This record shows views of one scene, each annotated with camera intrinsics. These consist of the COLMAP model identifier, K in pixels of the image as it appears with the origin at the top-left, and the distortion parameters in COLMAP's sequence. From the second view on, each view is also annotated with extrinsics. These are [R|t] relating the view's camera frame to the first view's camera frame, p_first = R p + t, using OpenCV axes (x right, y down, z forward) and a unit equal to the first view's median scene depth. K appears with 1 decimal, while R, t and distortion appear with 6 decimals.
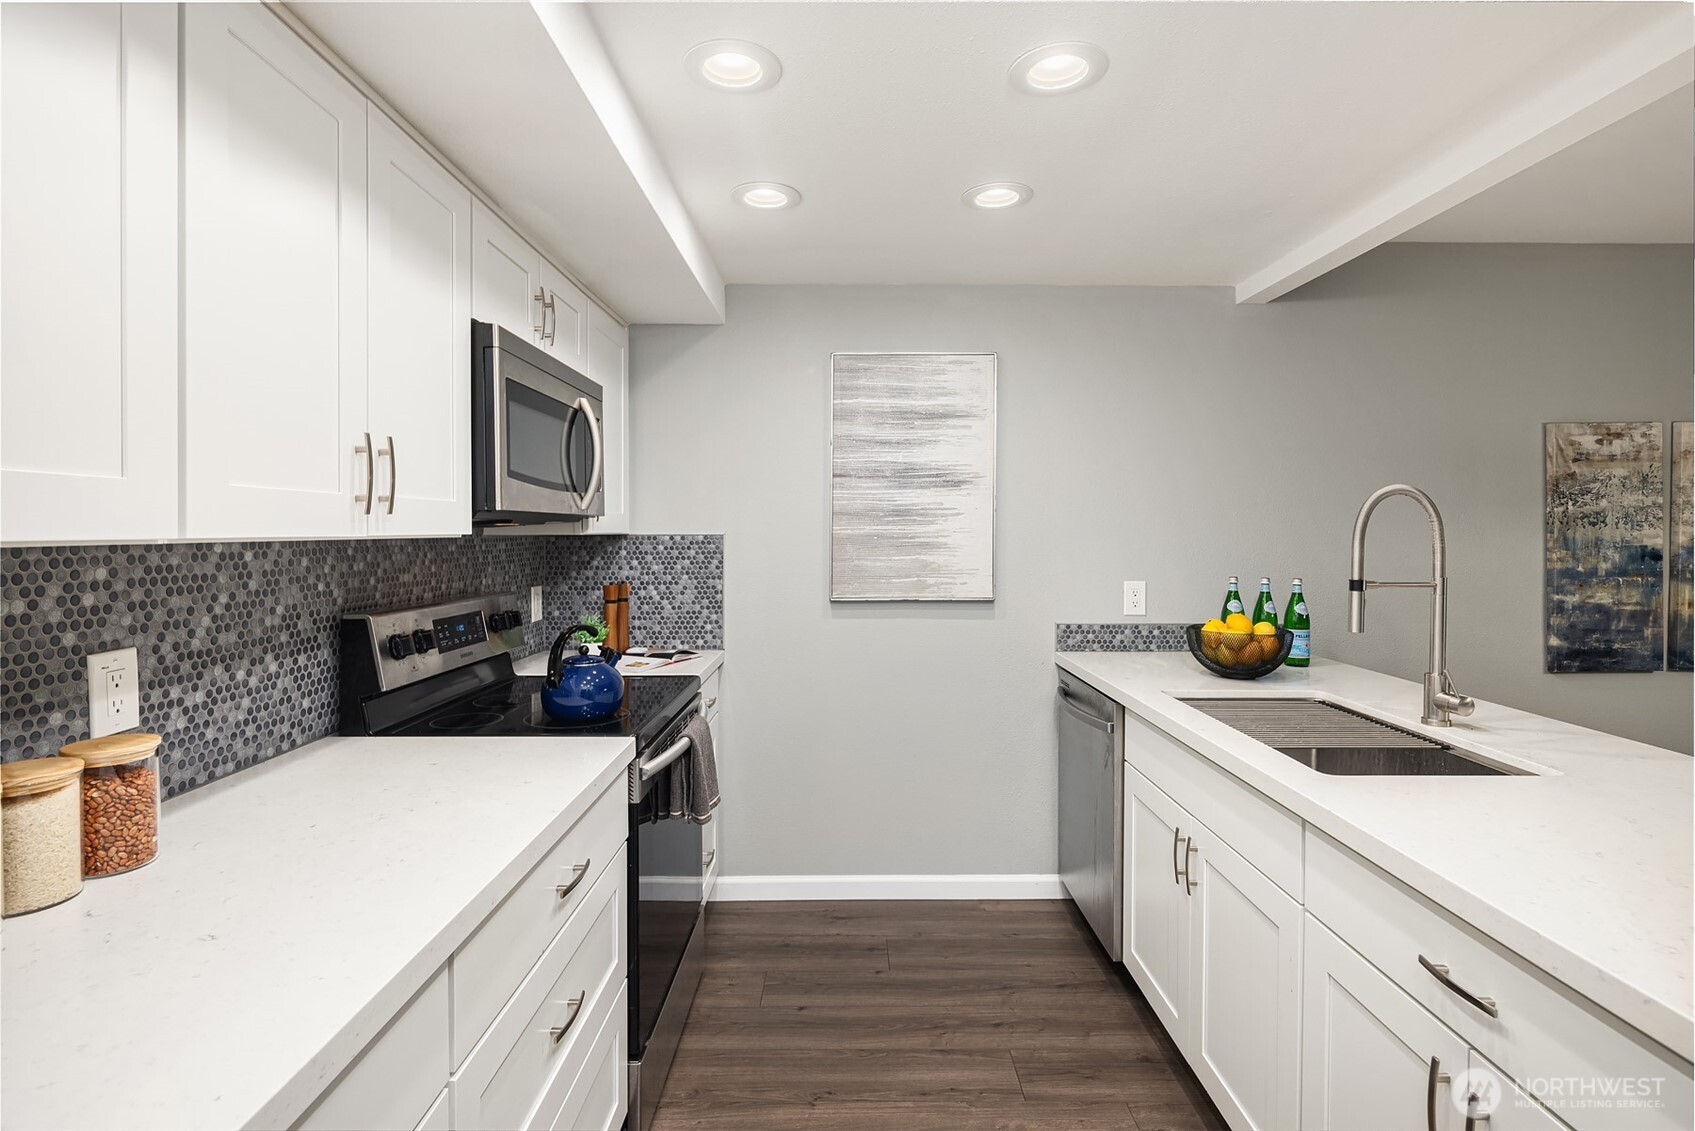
lens RADIAL K [[813.2, 0, 848.7], [0, 813.2, 543.0], [0, 0, 1]] dist [-0.000103, -0.000422]
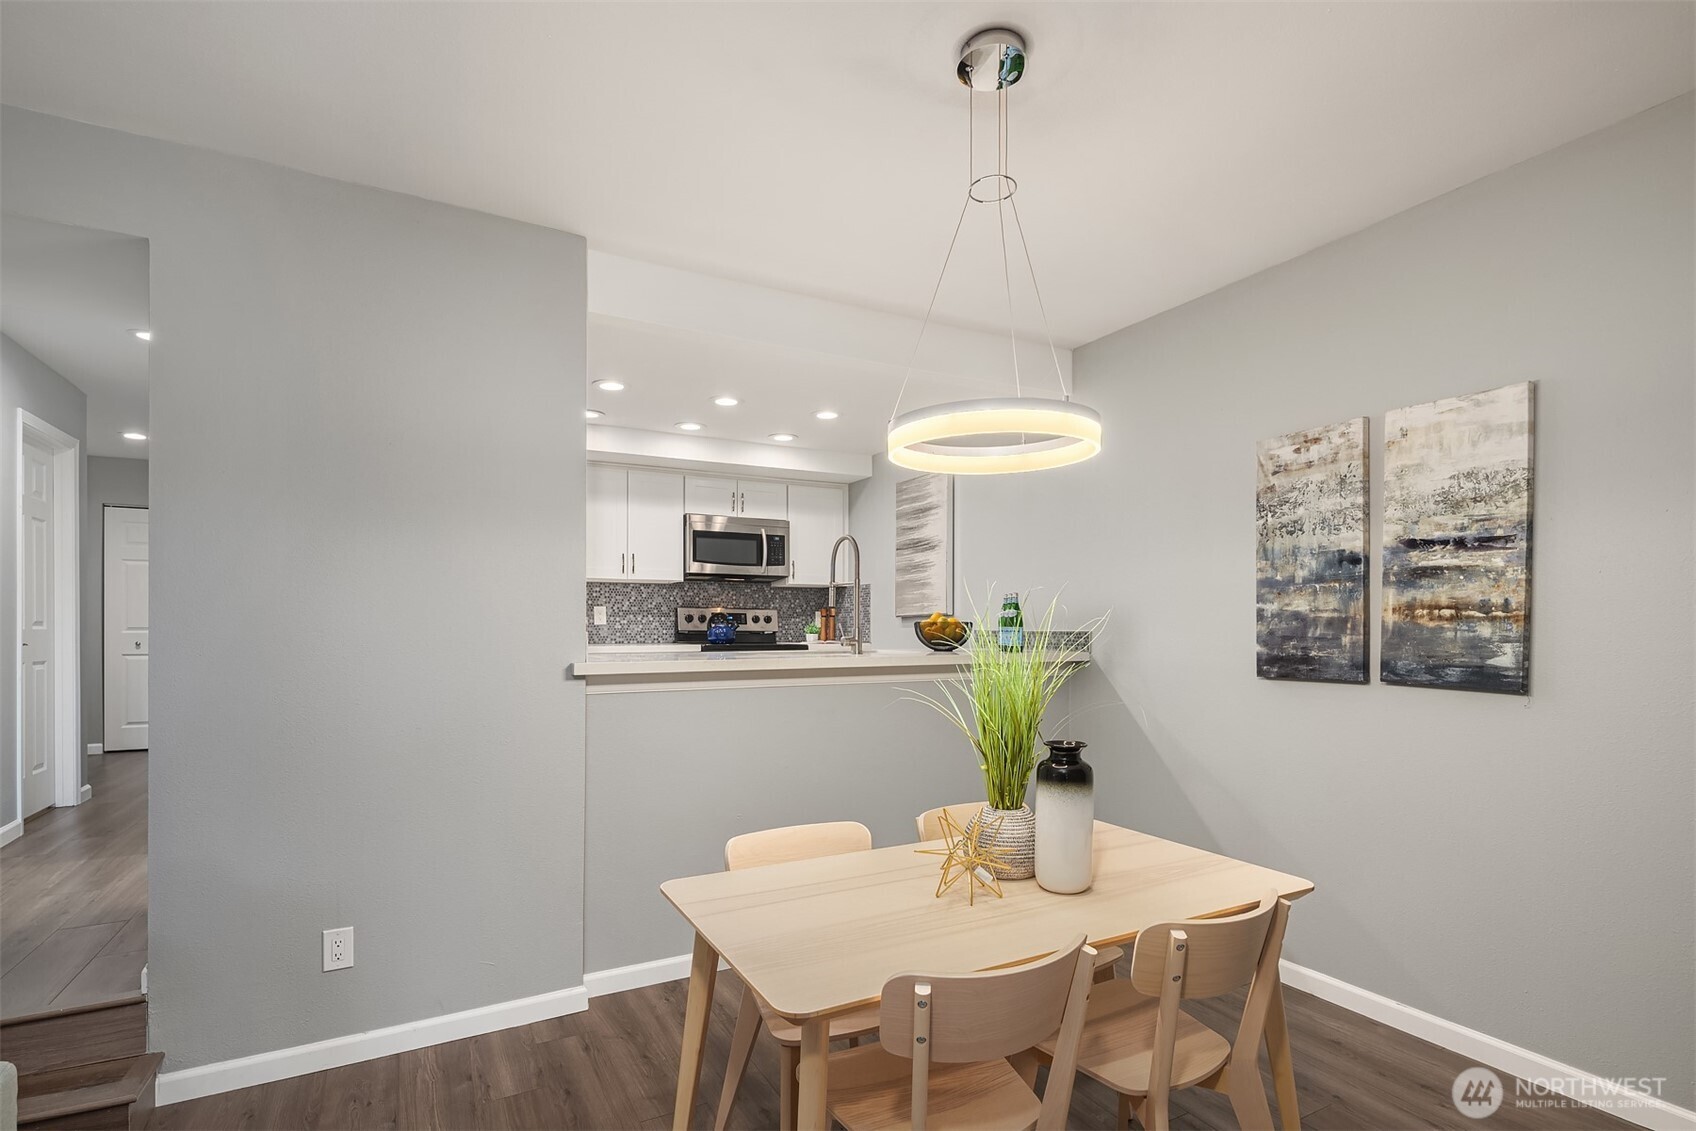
lens RADIAL K [[805.2, 0, 867.9], [0, 805.2, 645.5], [0, 0, 1]] dist [0.001123, -0.000044]
pose [[0.490351, 0.018804, -0.871322, 1.538156], [-0.013093, 0.999813, 0.014208, 0.110470], [0.871427, 0.004441, 0.490505, 0.043538]]
